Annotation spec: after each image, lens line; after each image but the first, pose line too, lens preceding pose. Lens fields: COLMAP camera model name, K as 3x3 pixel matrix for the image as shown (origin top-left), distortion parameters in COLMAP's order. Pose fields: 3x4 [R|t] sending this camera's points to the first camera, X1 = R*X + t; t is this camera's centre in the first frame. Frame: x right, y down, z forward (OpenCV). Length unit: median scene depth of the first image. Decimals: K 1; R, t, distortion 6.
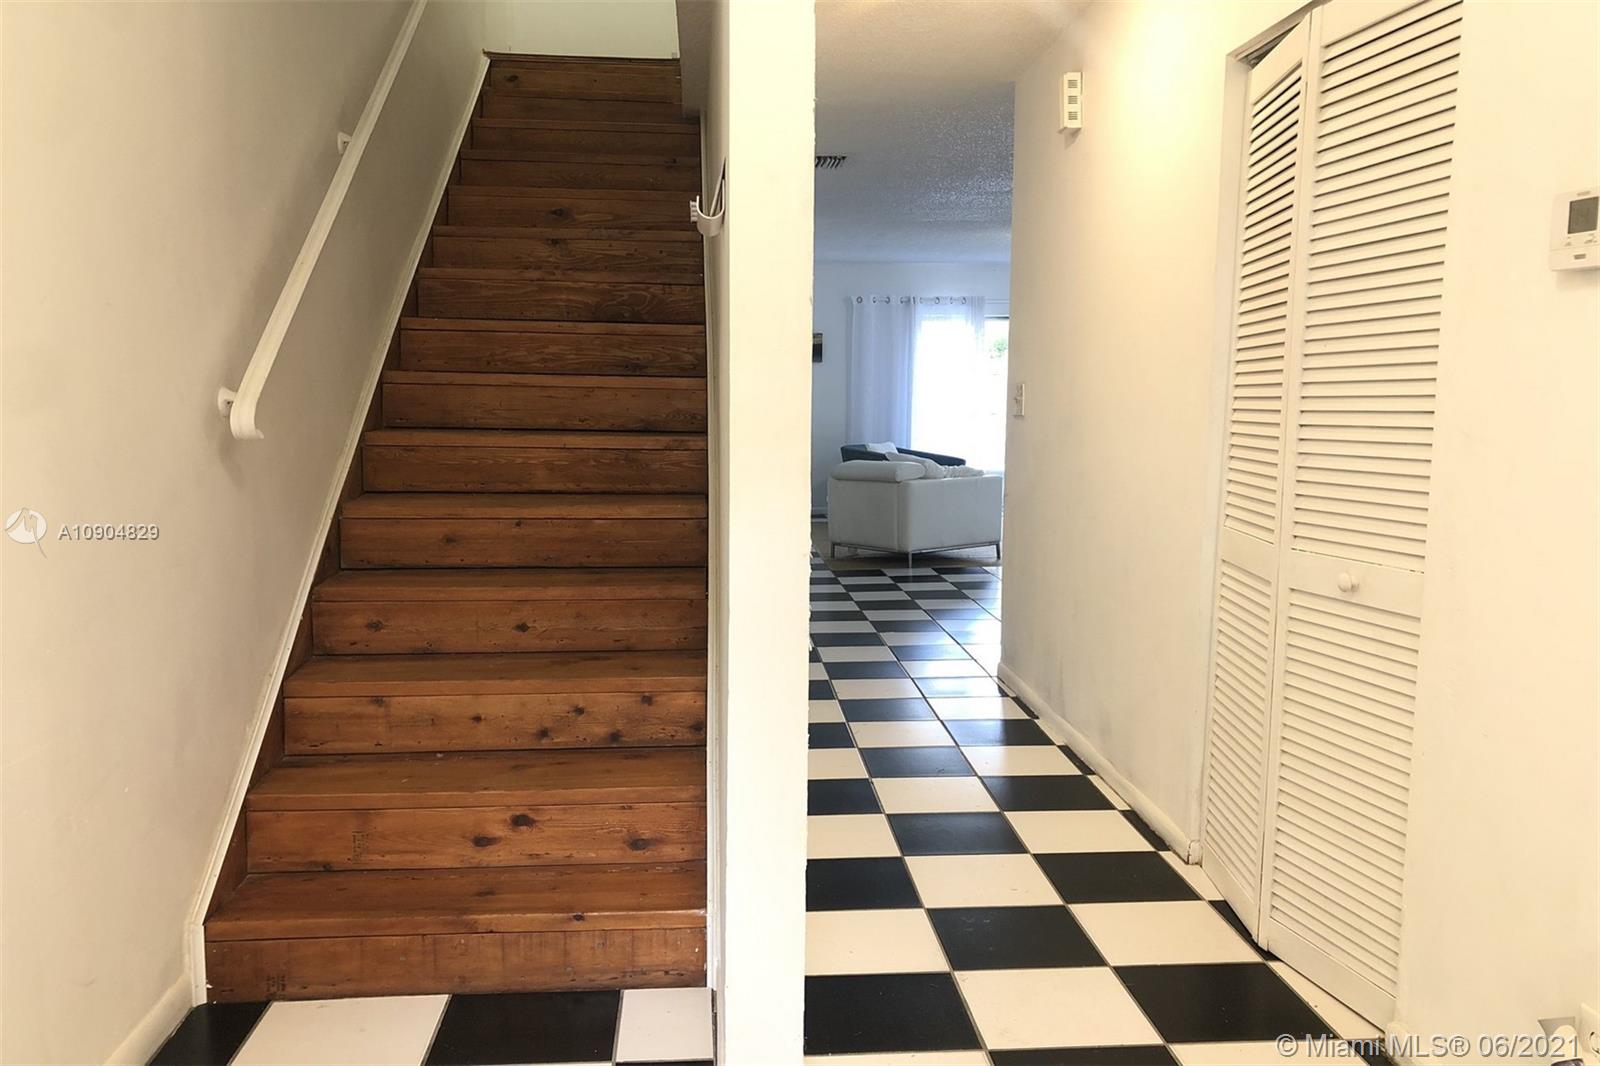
lens RADIAL K [[1289.8, 0, 810.3], [0, 1289.8, 575.0], [0, 0, 1]] dist [0.008838, -0.115662]
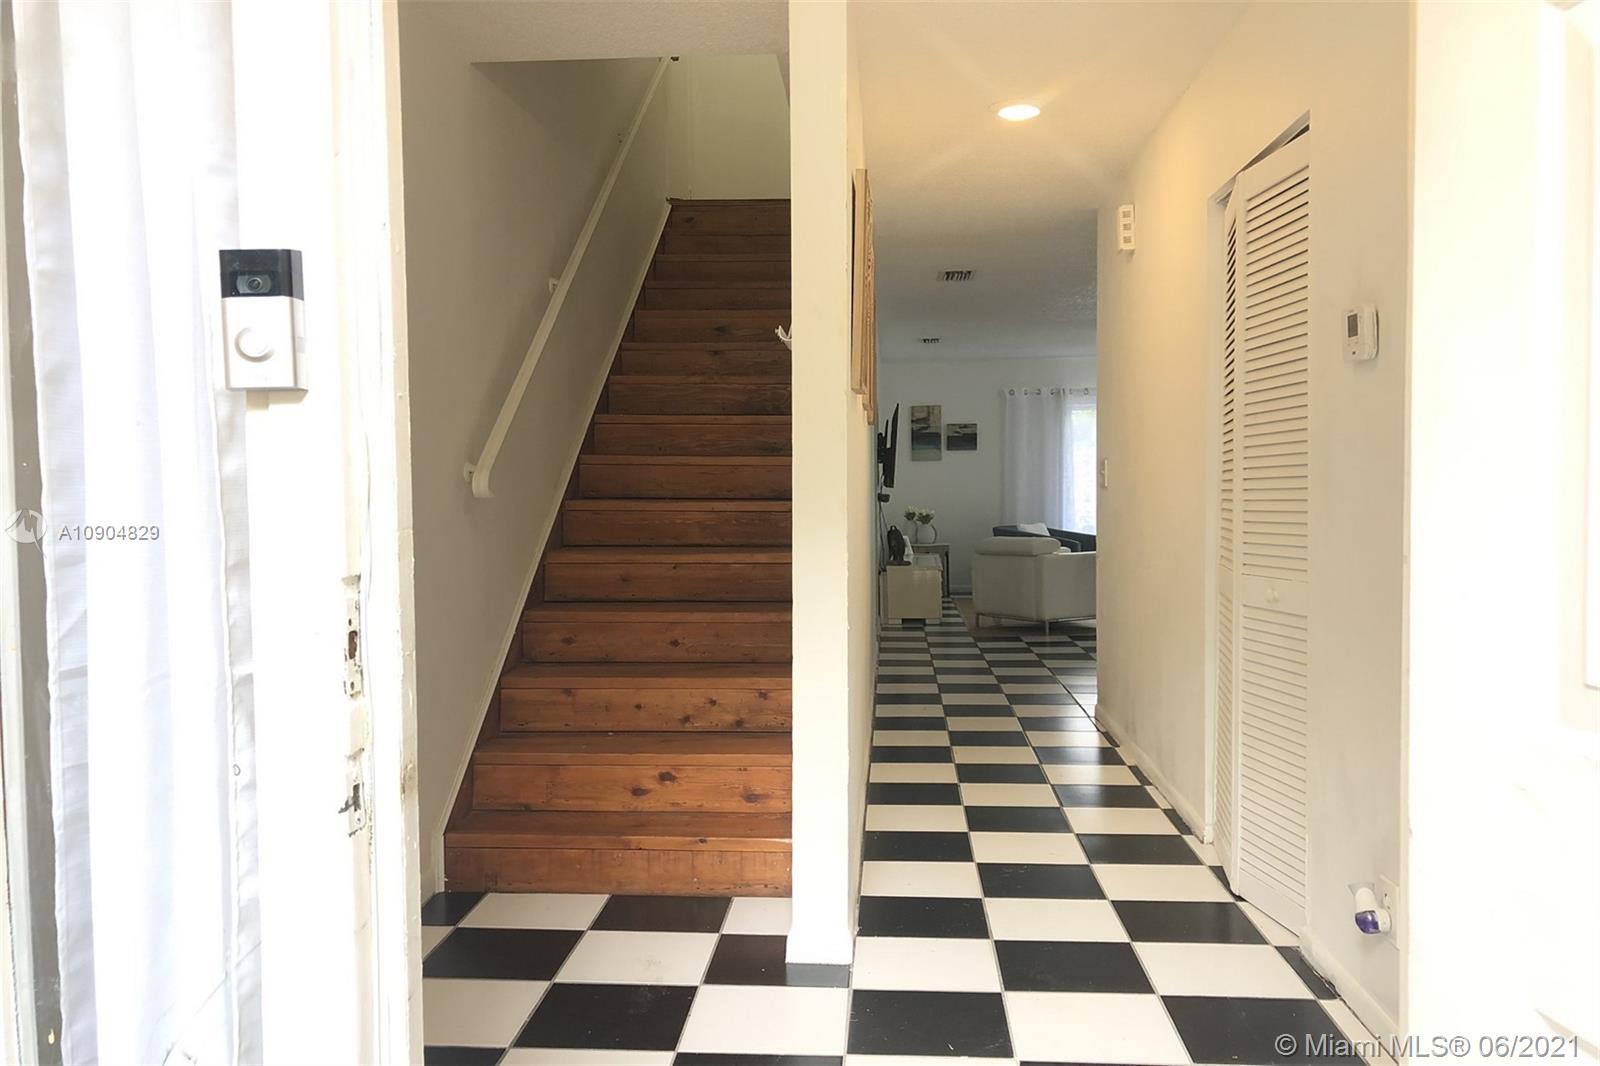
lens RADIAL K [[1269.2, 0, 793.5], [0, 1269.2, 558.9], [0, 0, 1]] dist [0.012934, 0.000024]
pose [[0.987617, -0.001915, -0.156872, 0.103251], [-0.010994, 0.996622, -0.081383, 0.060106], [0.156498, 0.082100, 0.984260, -0.273844]]
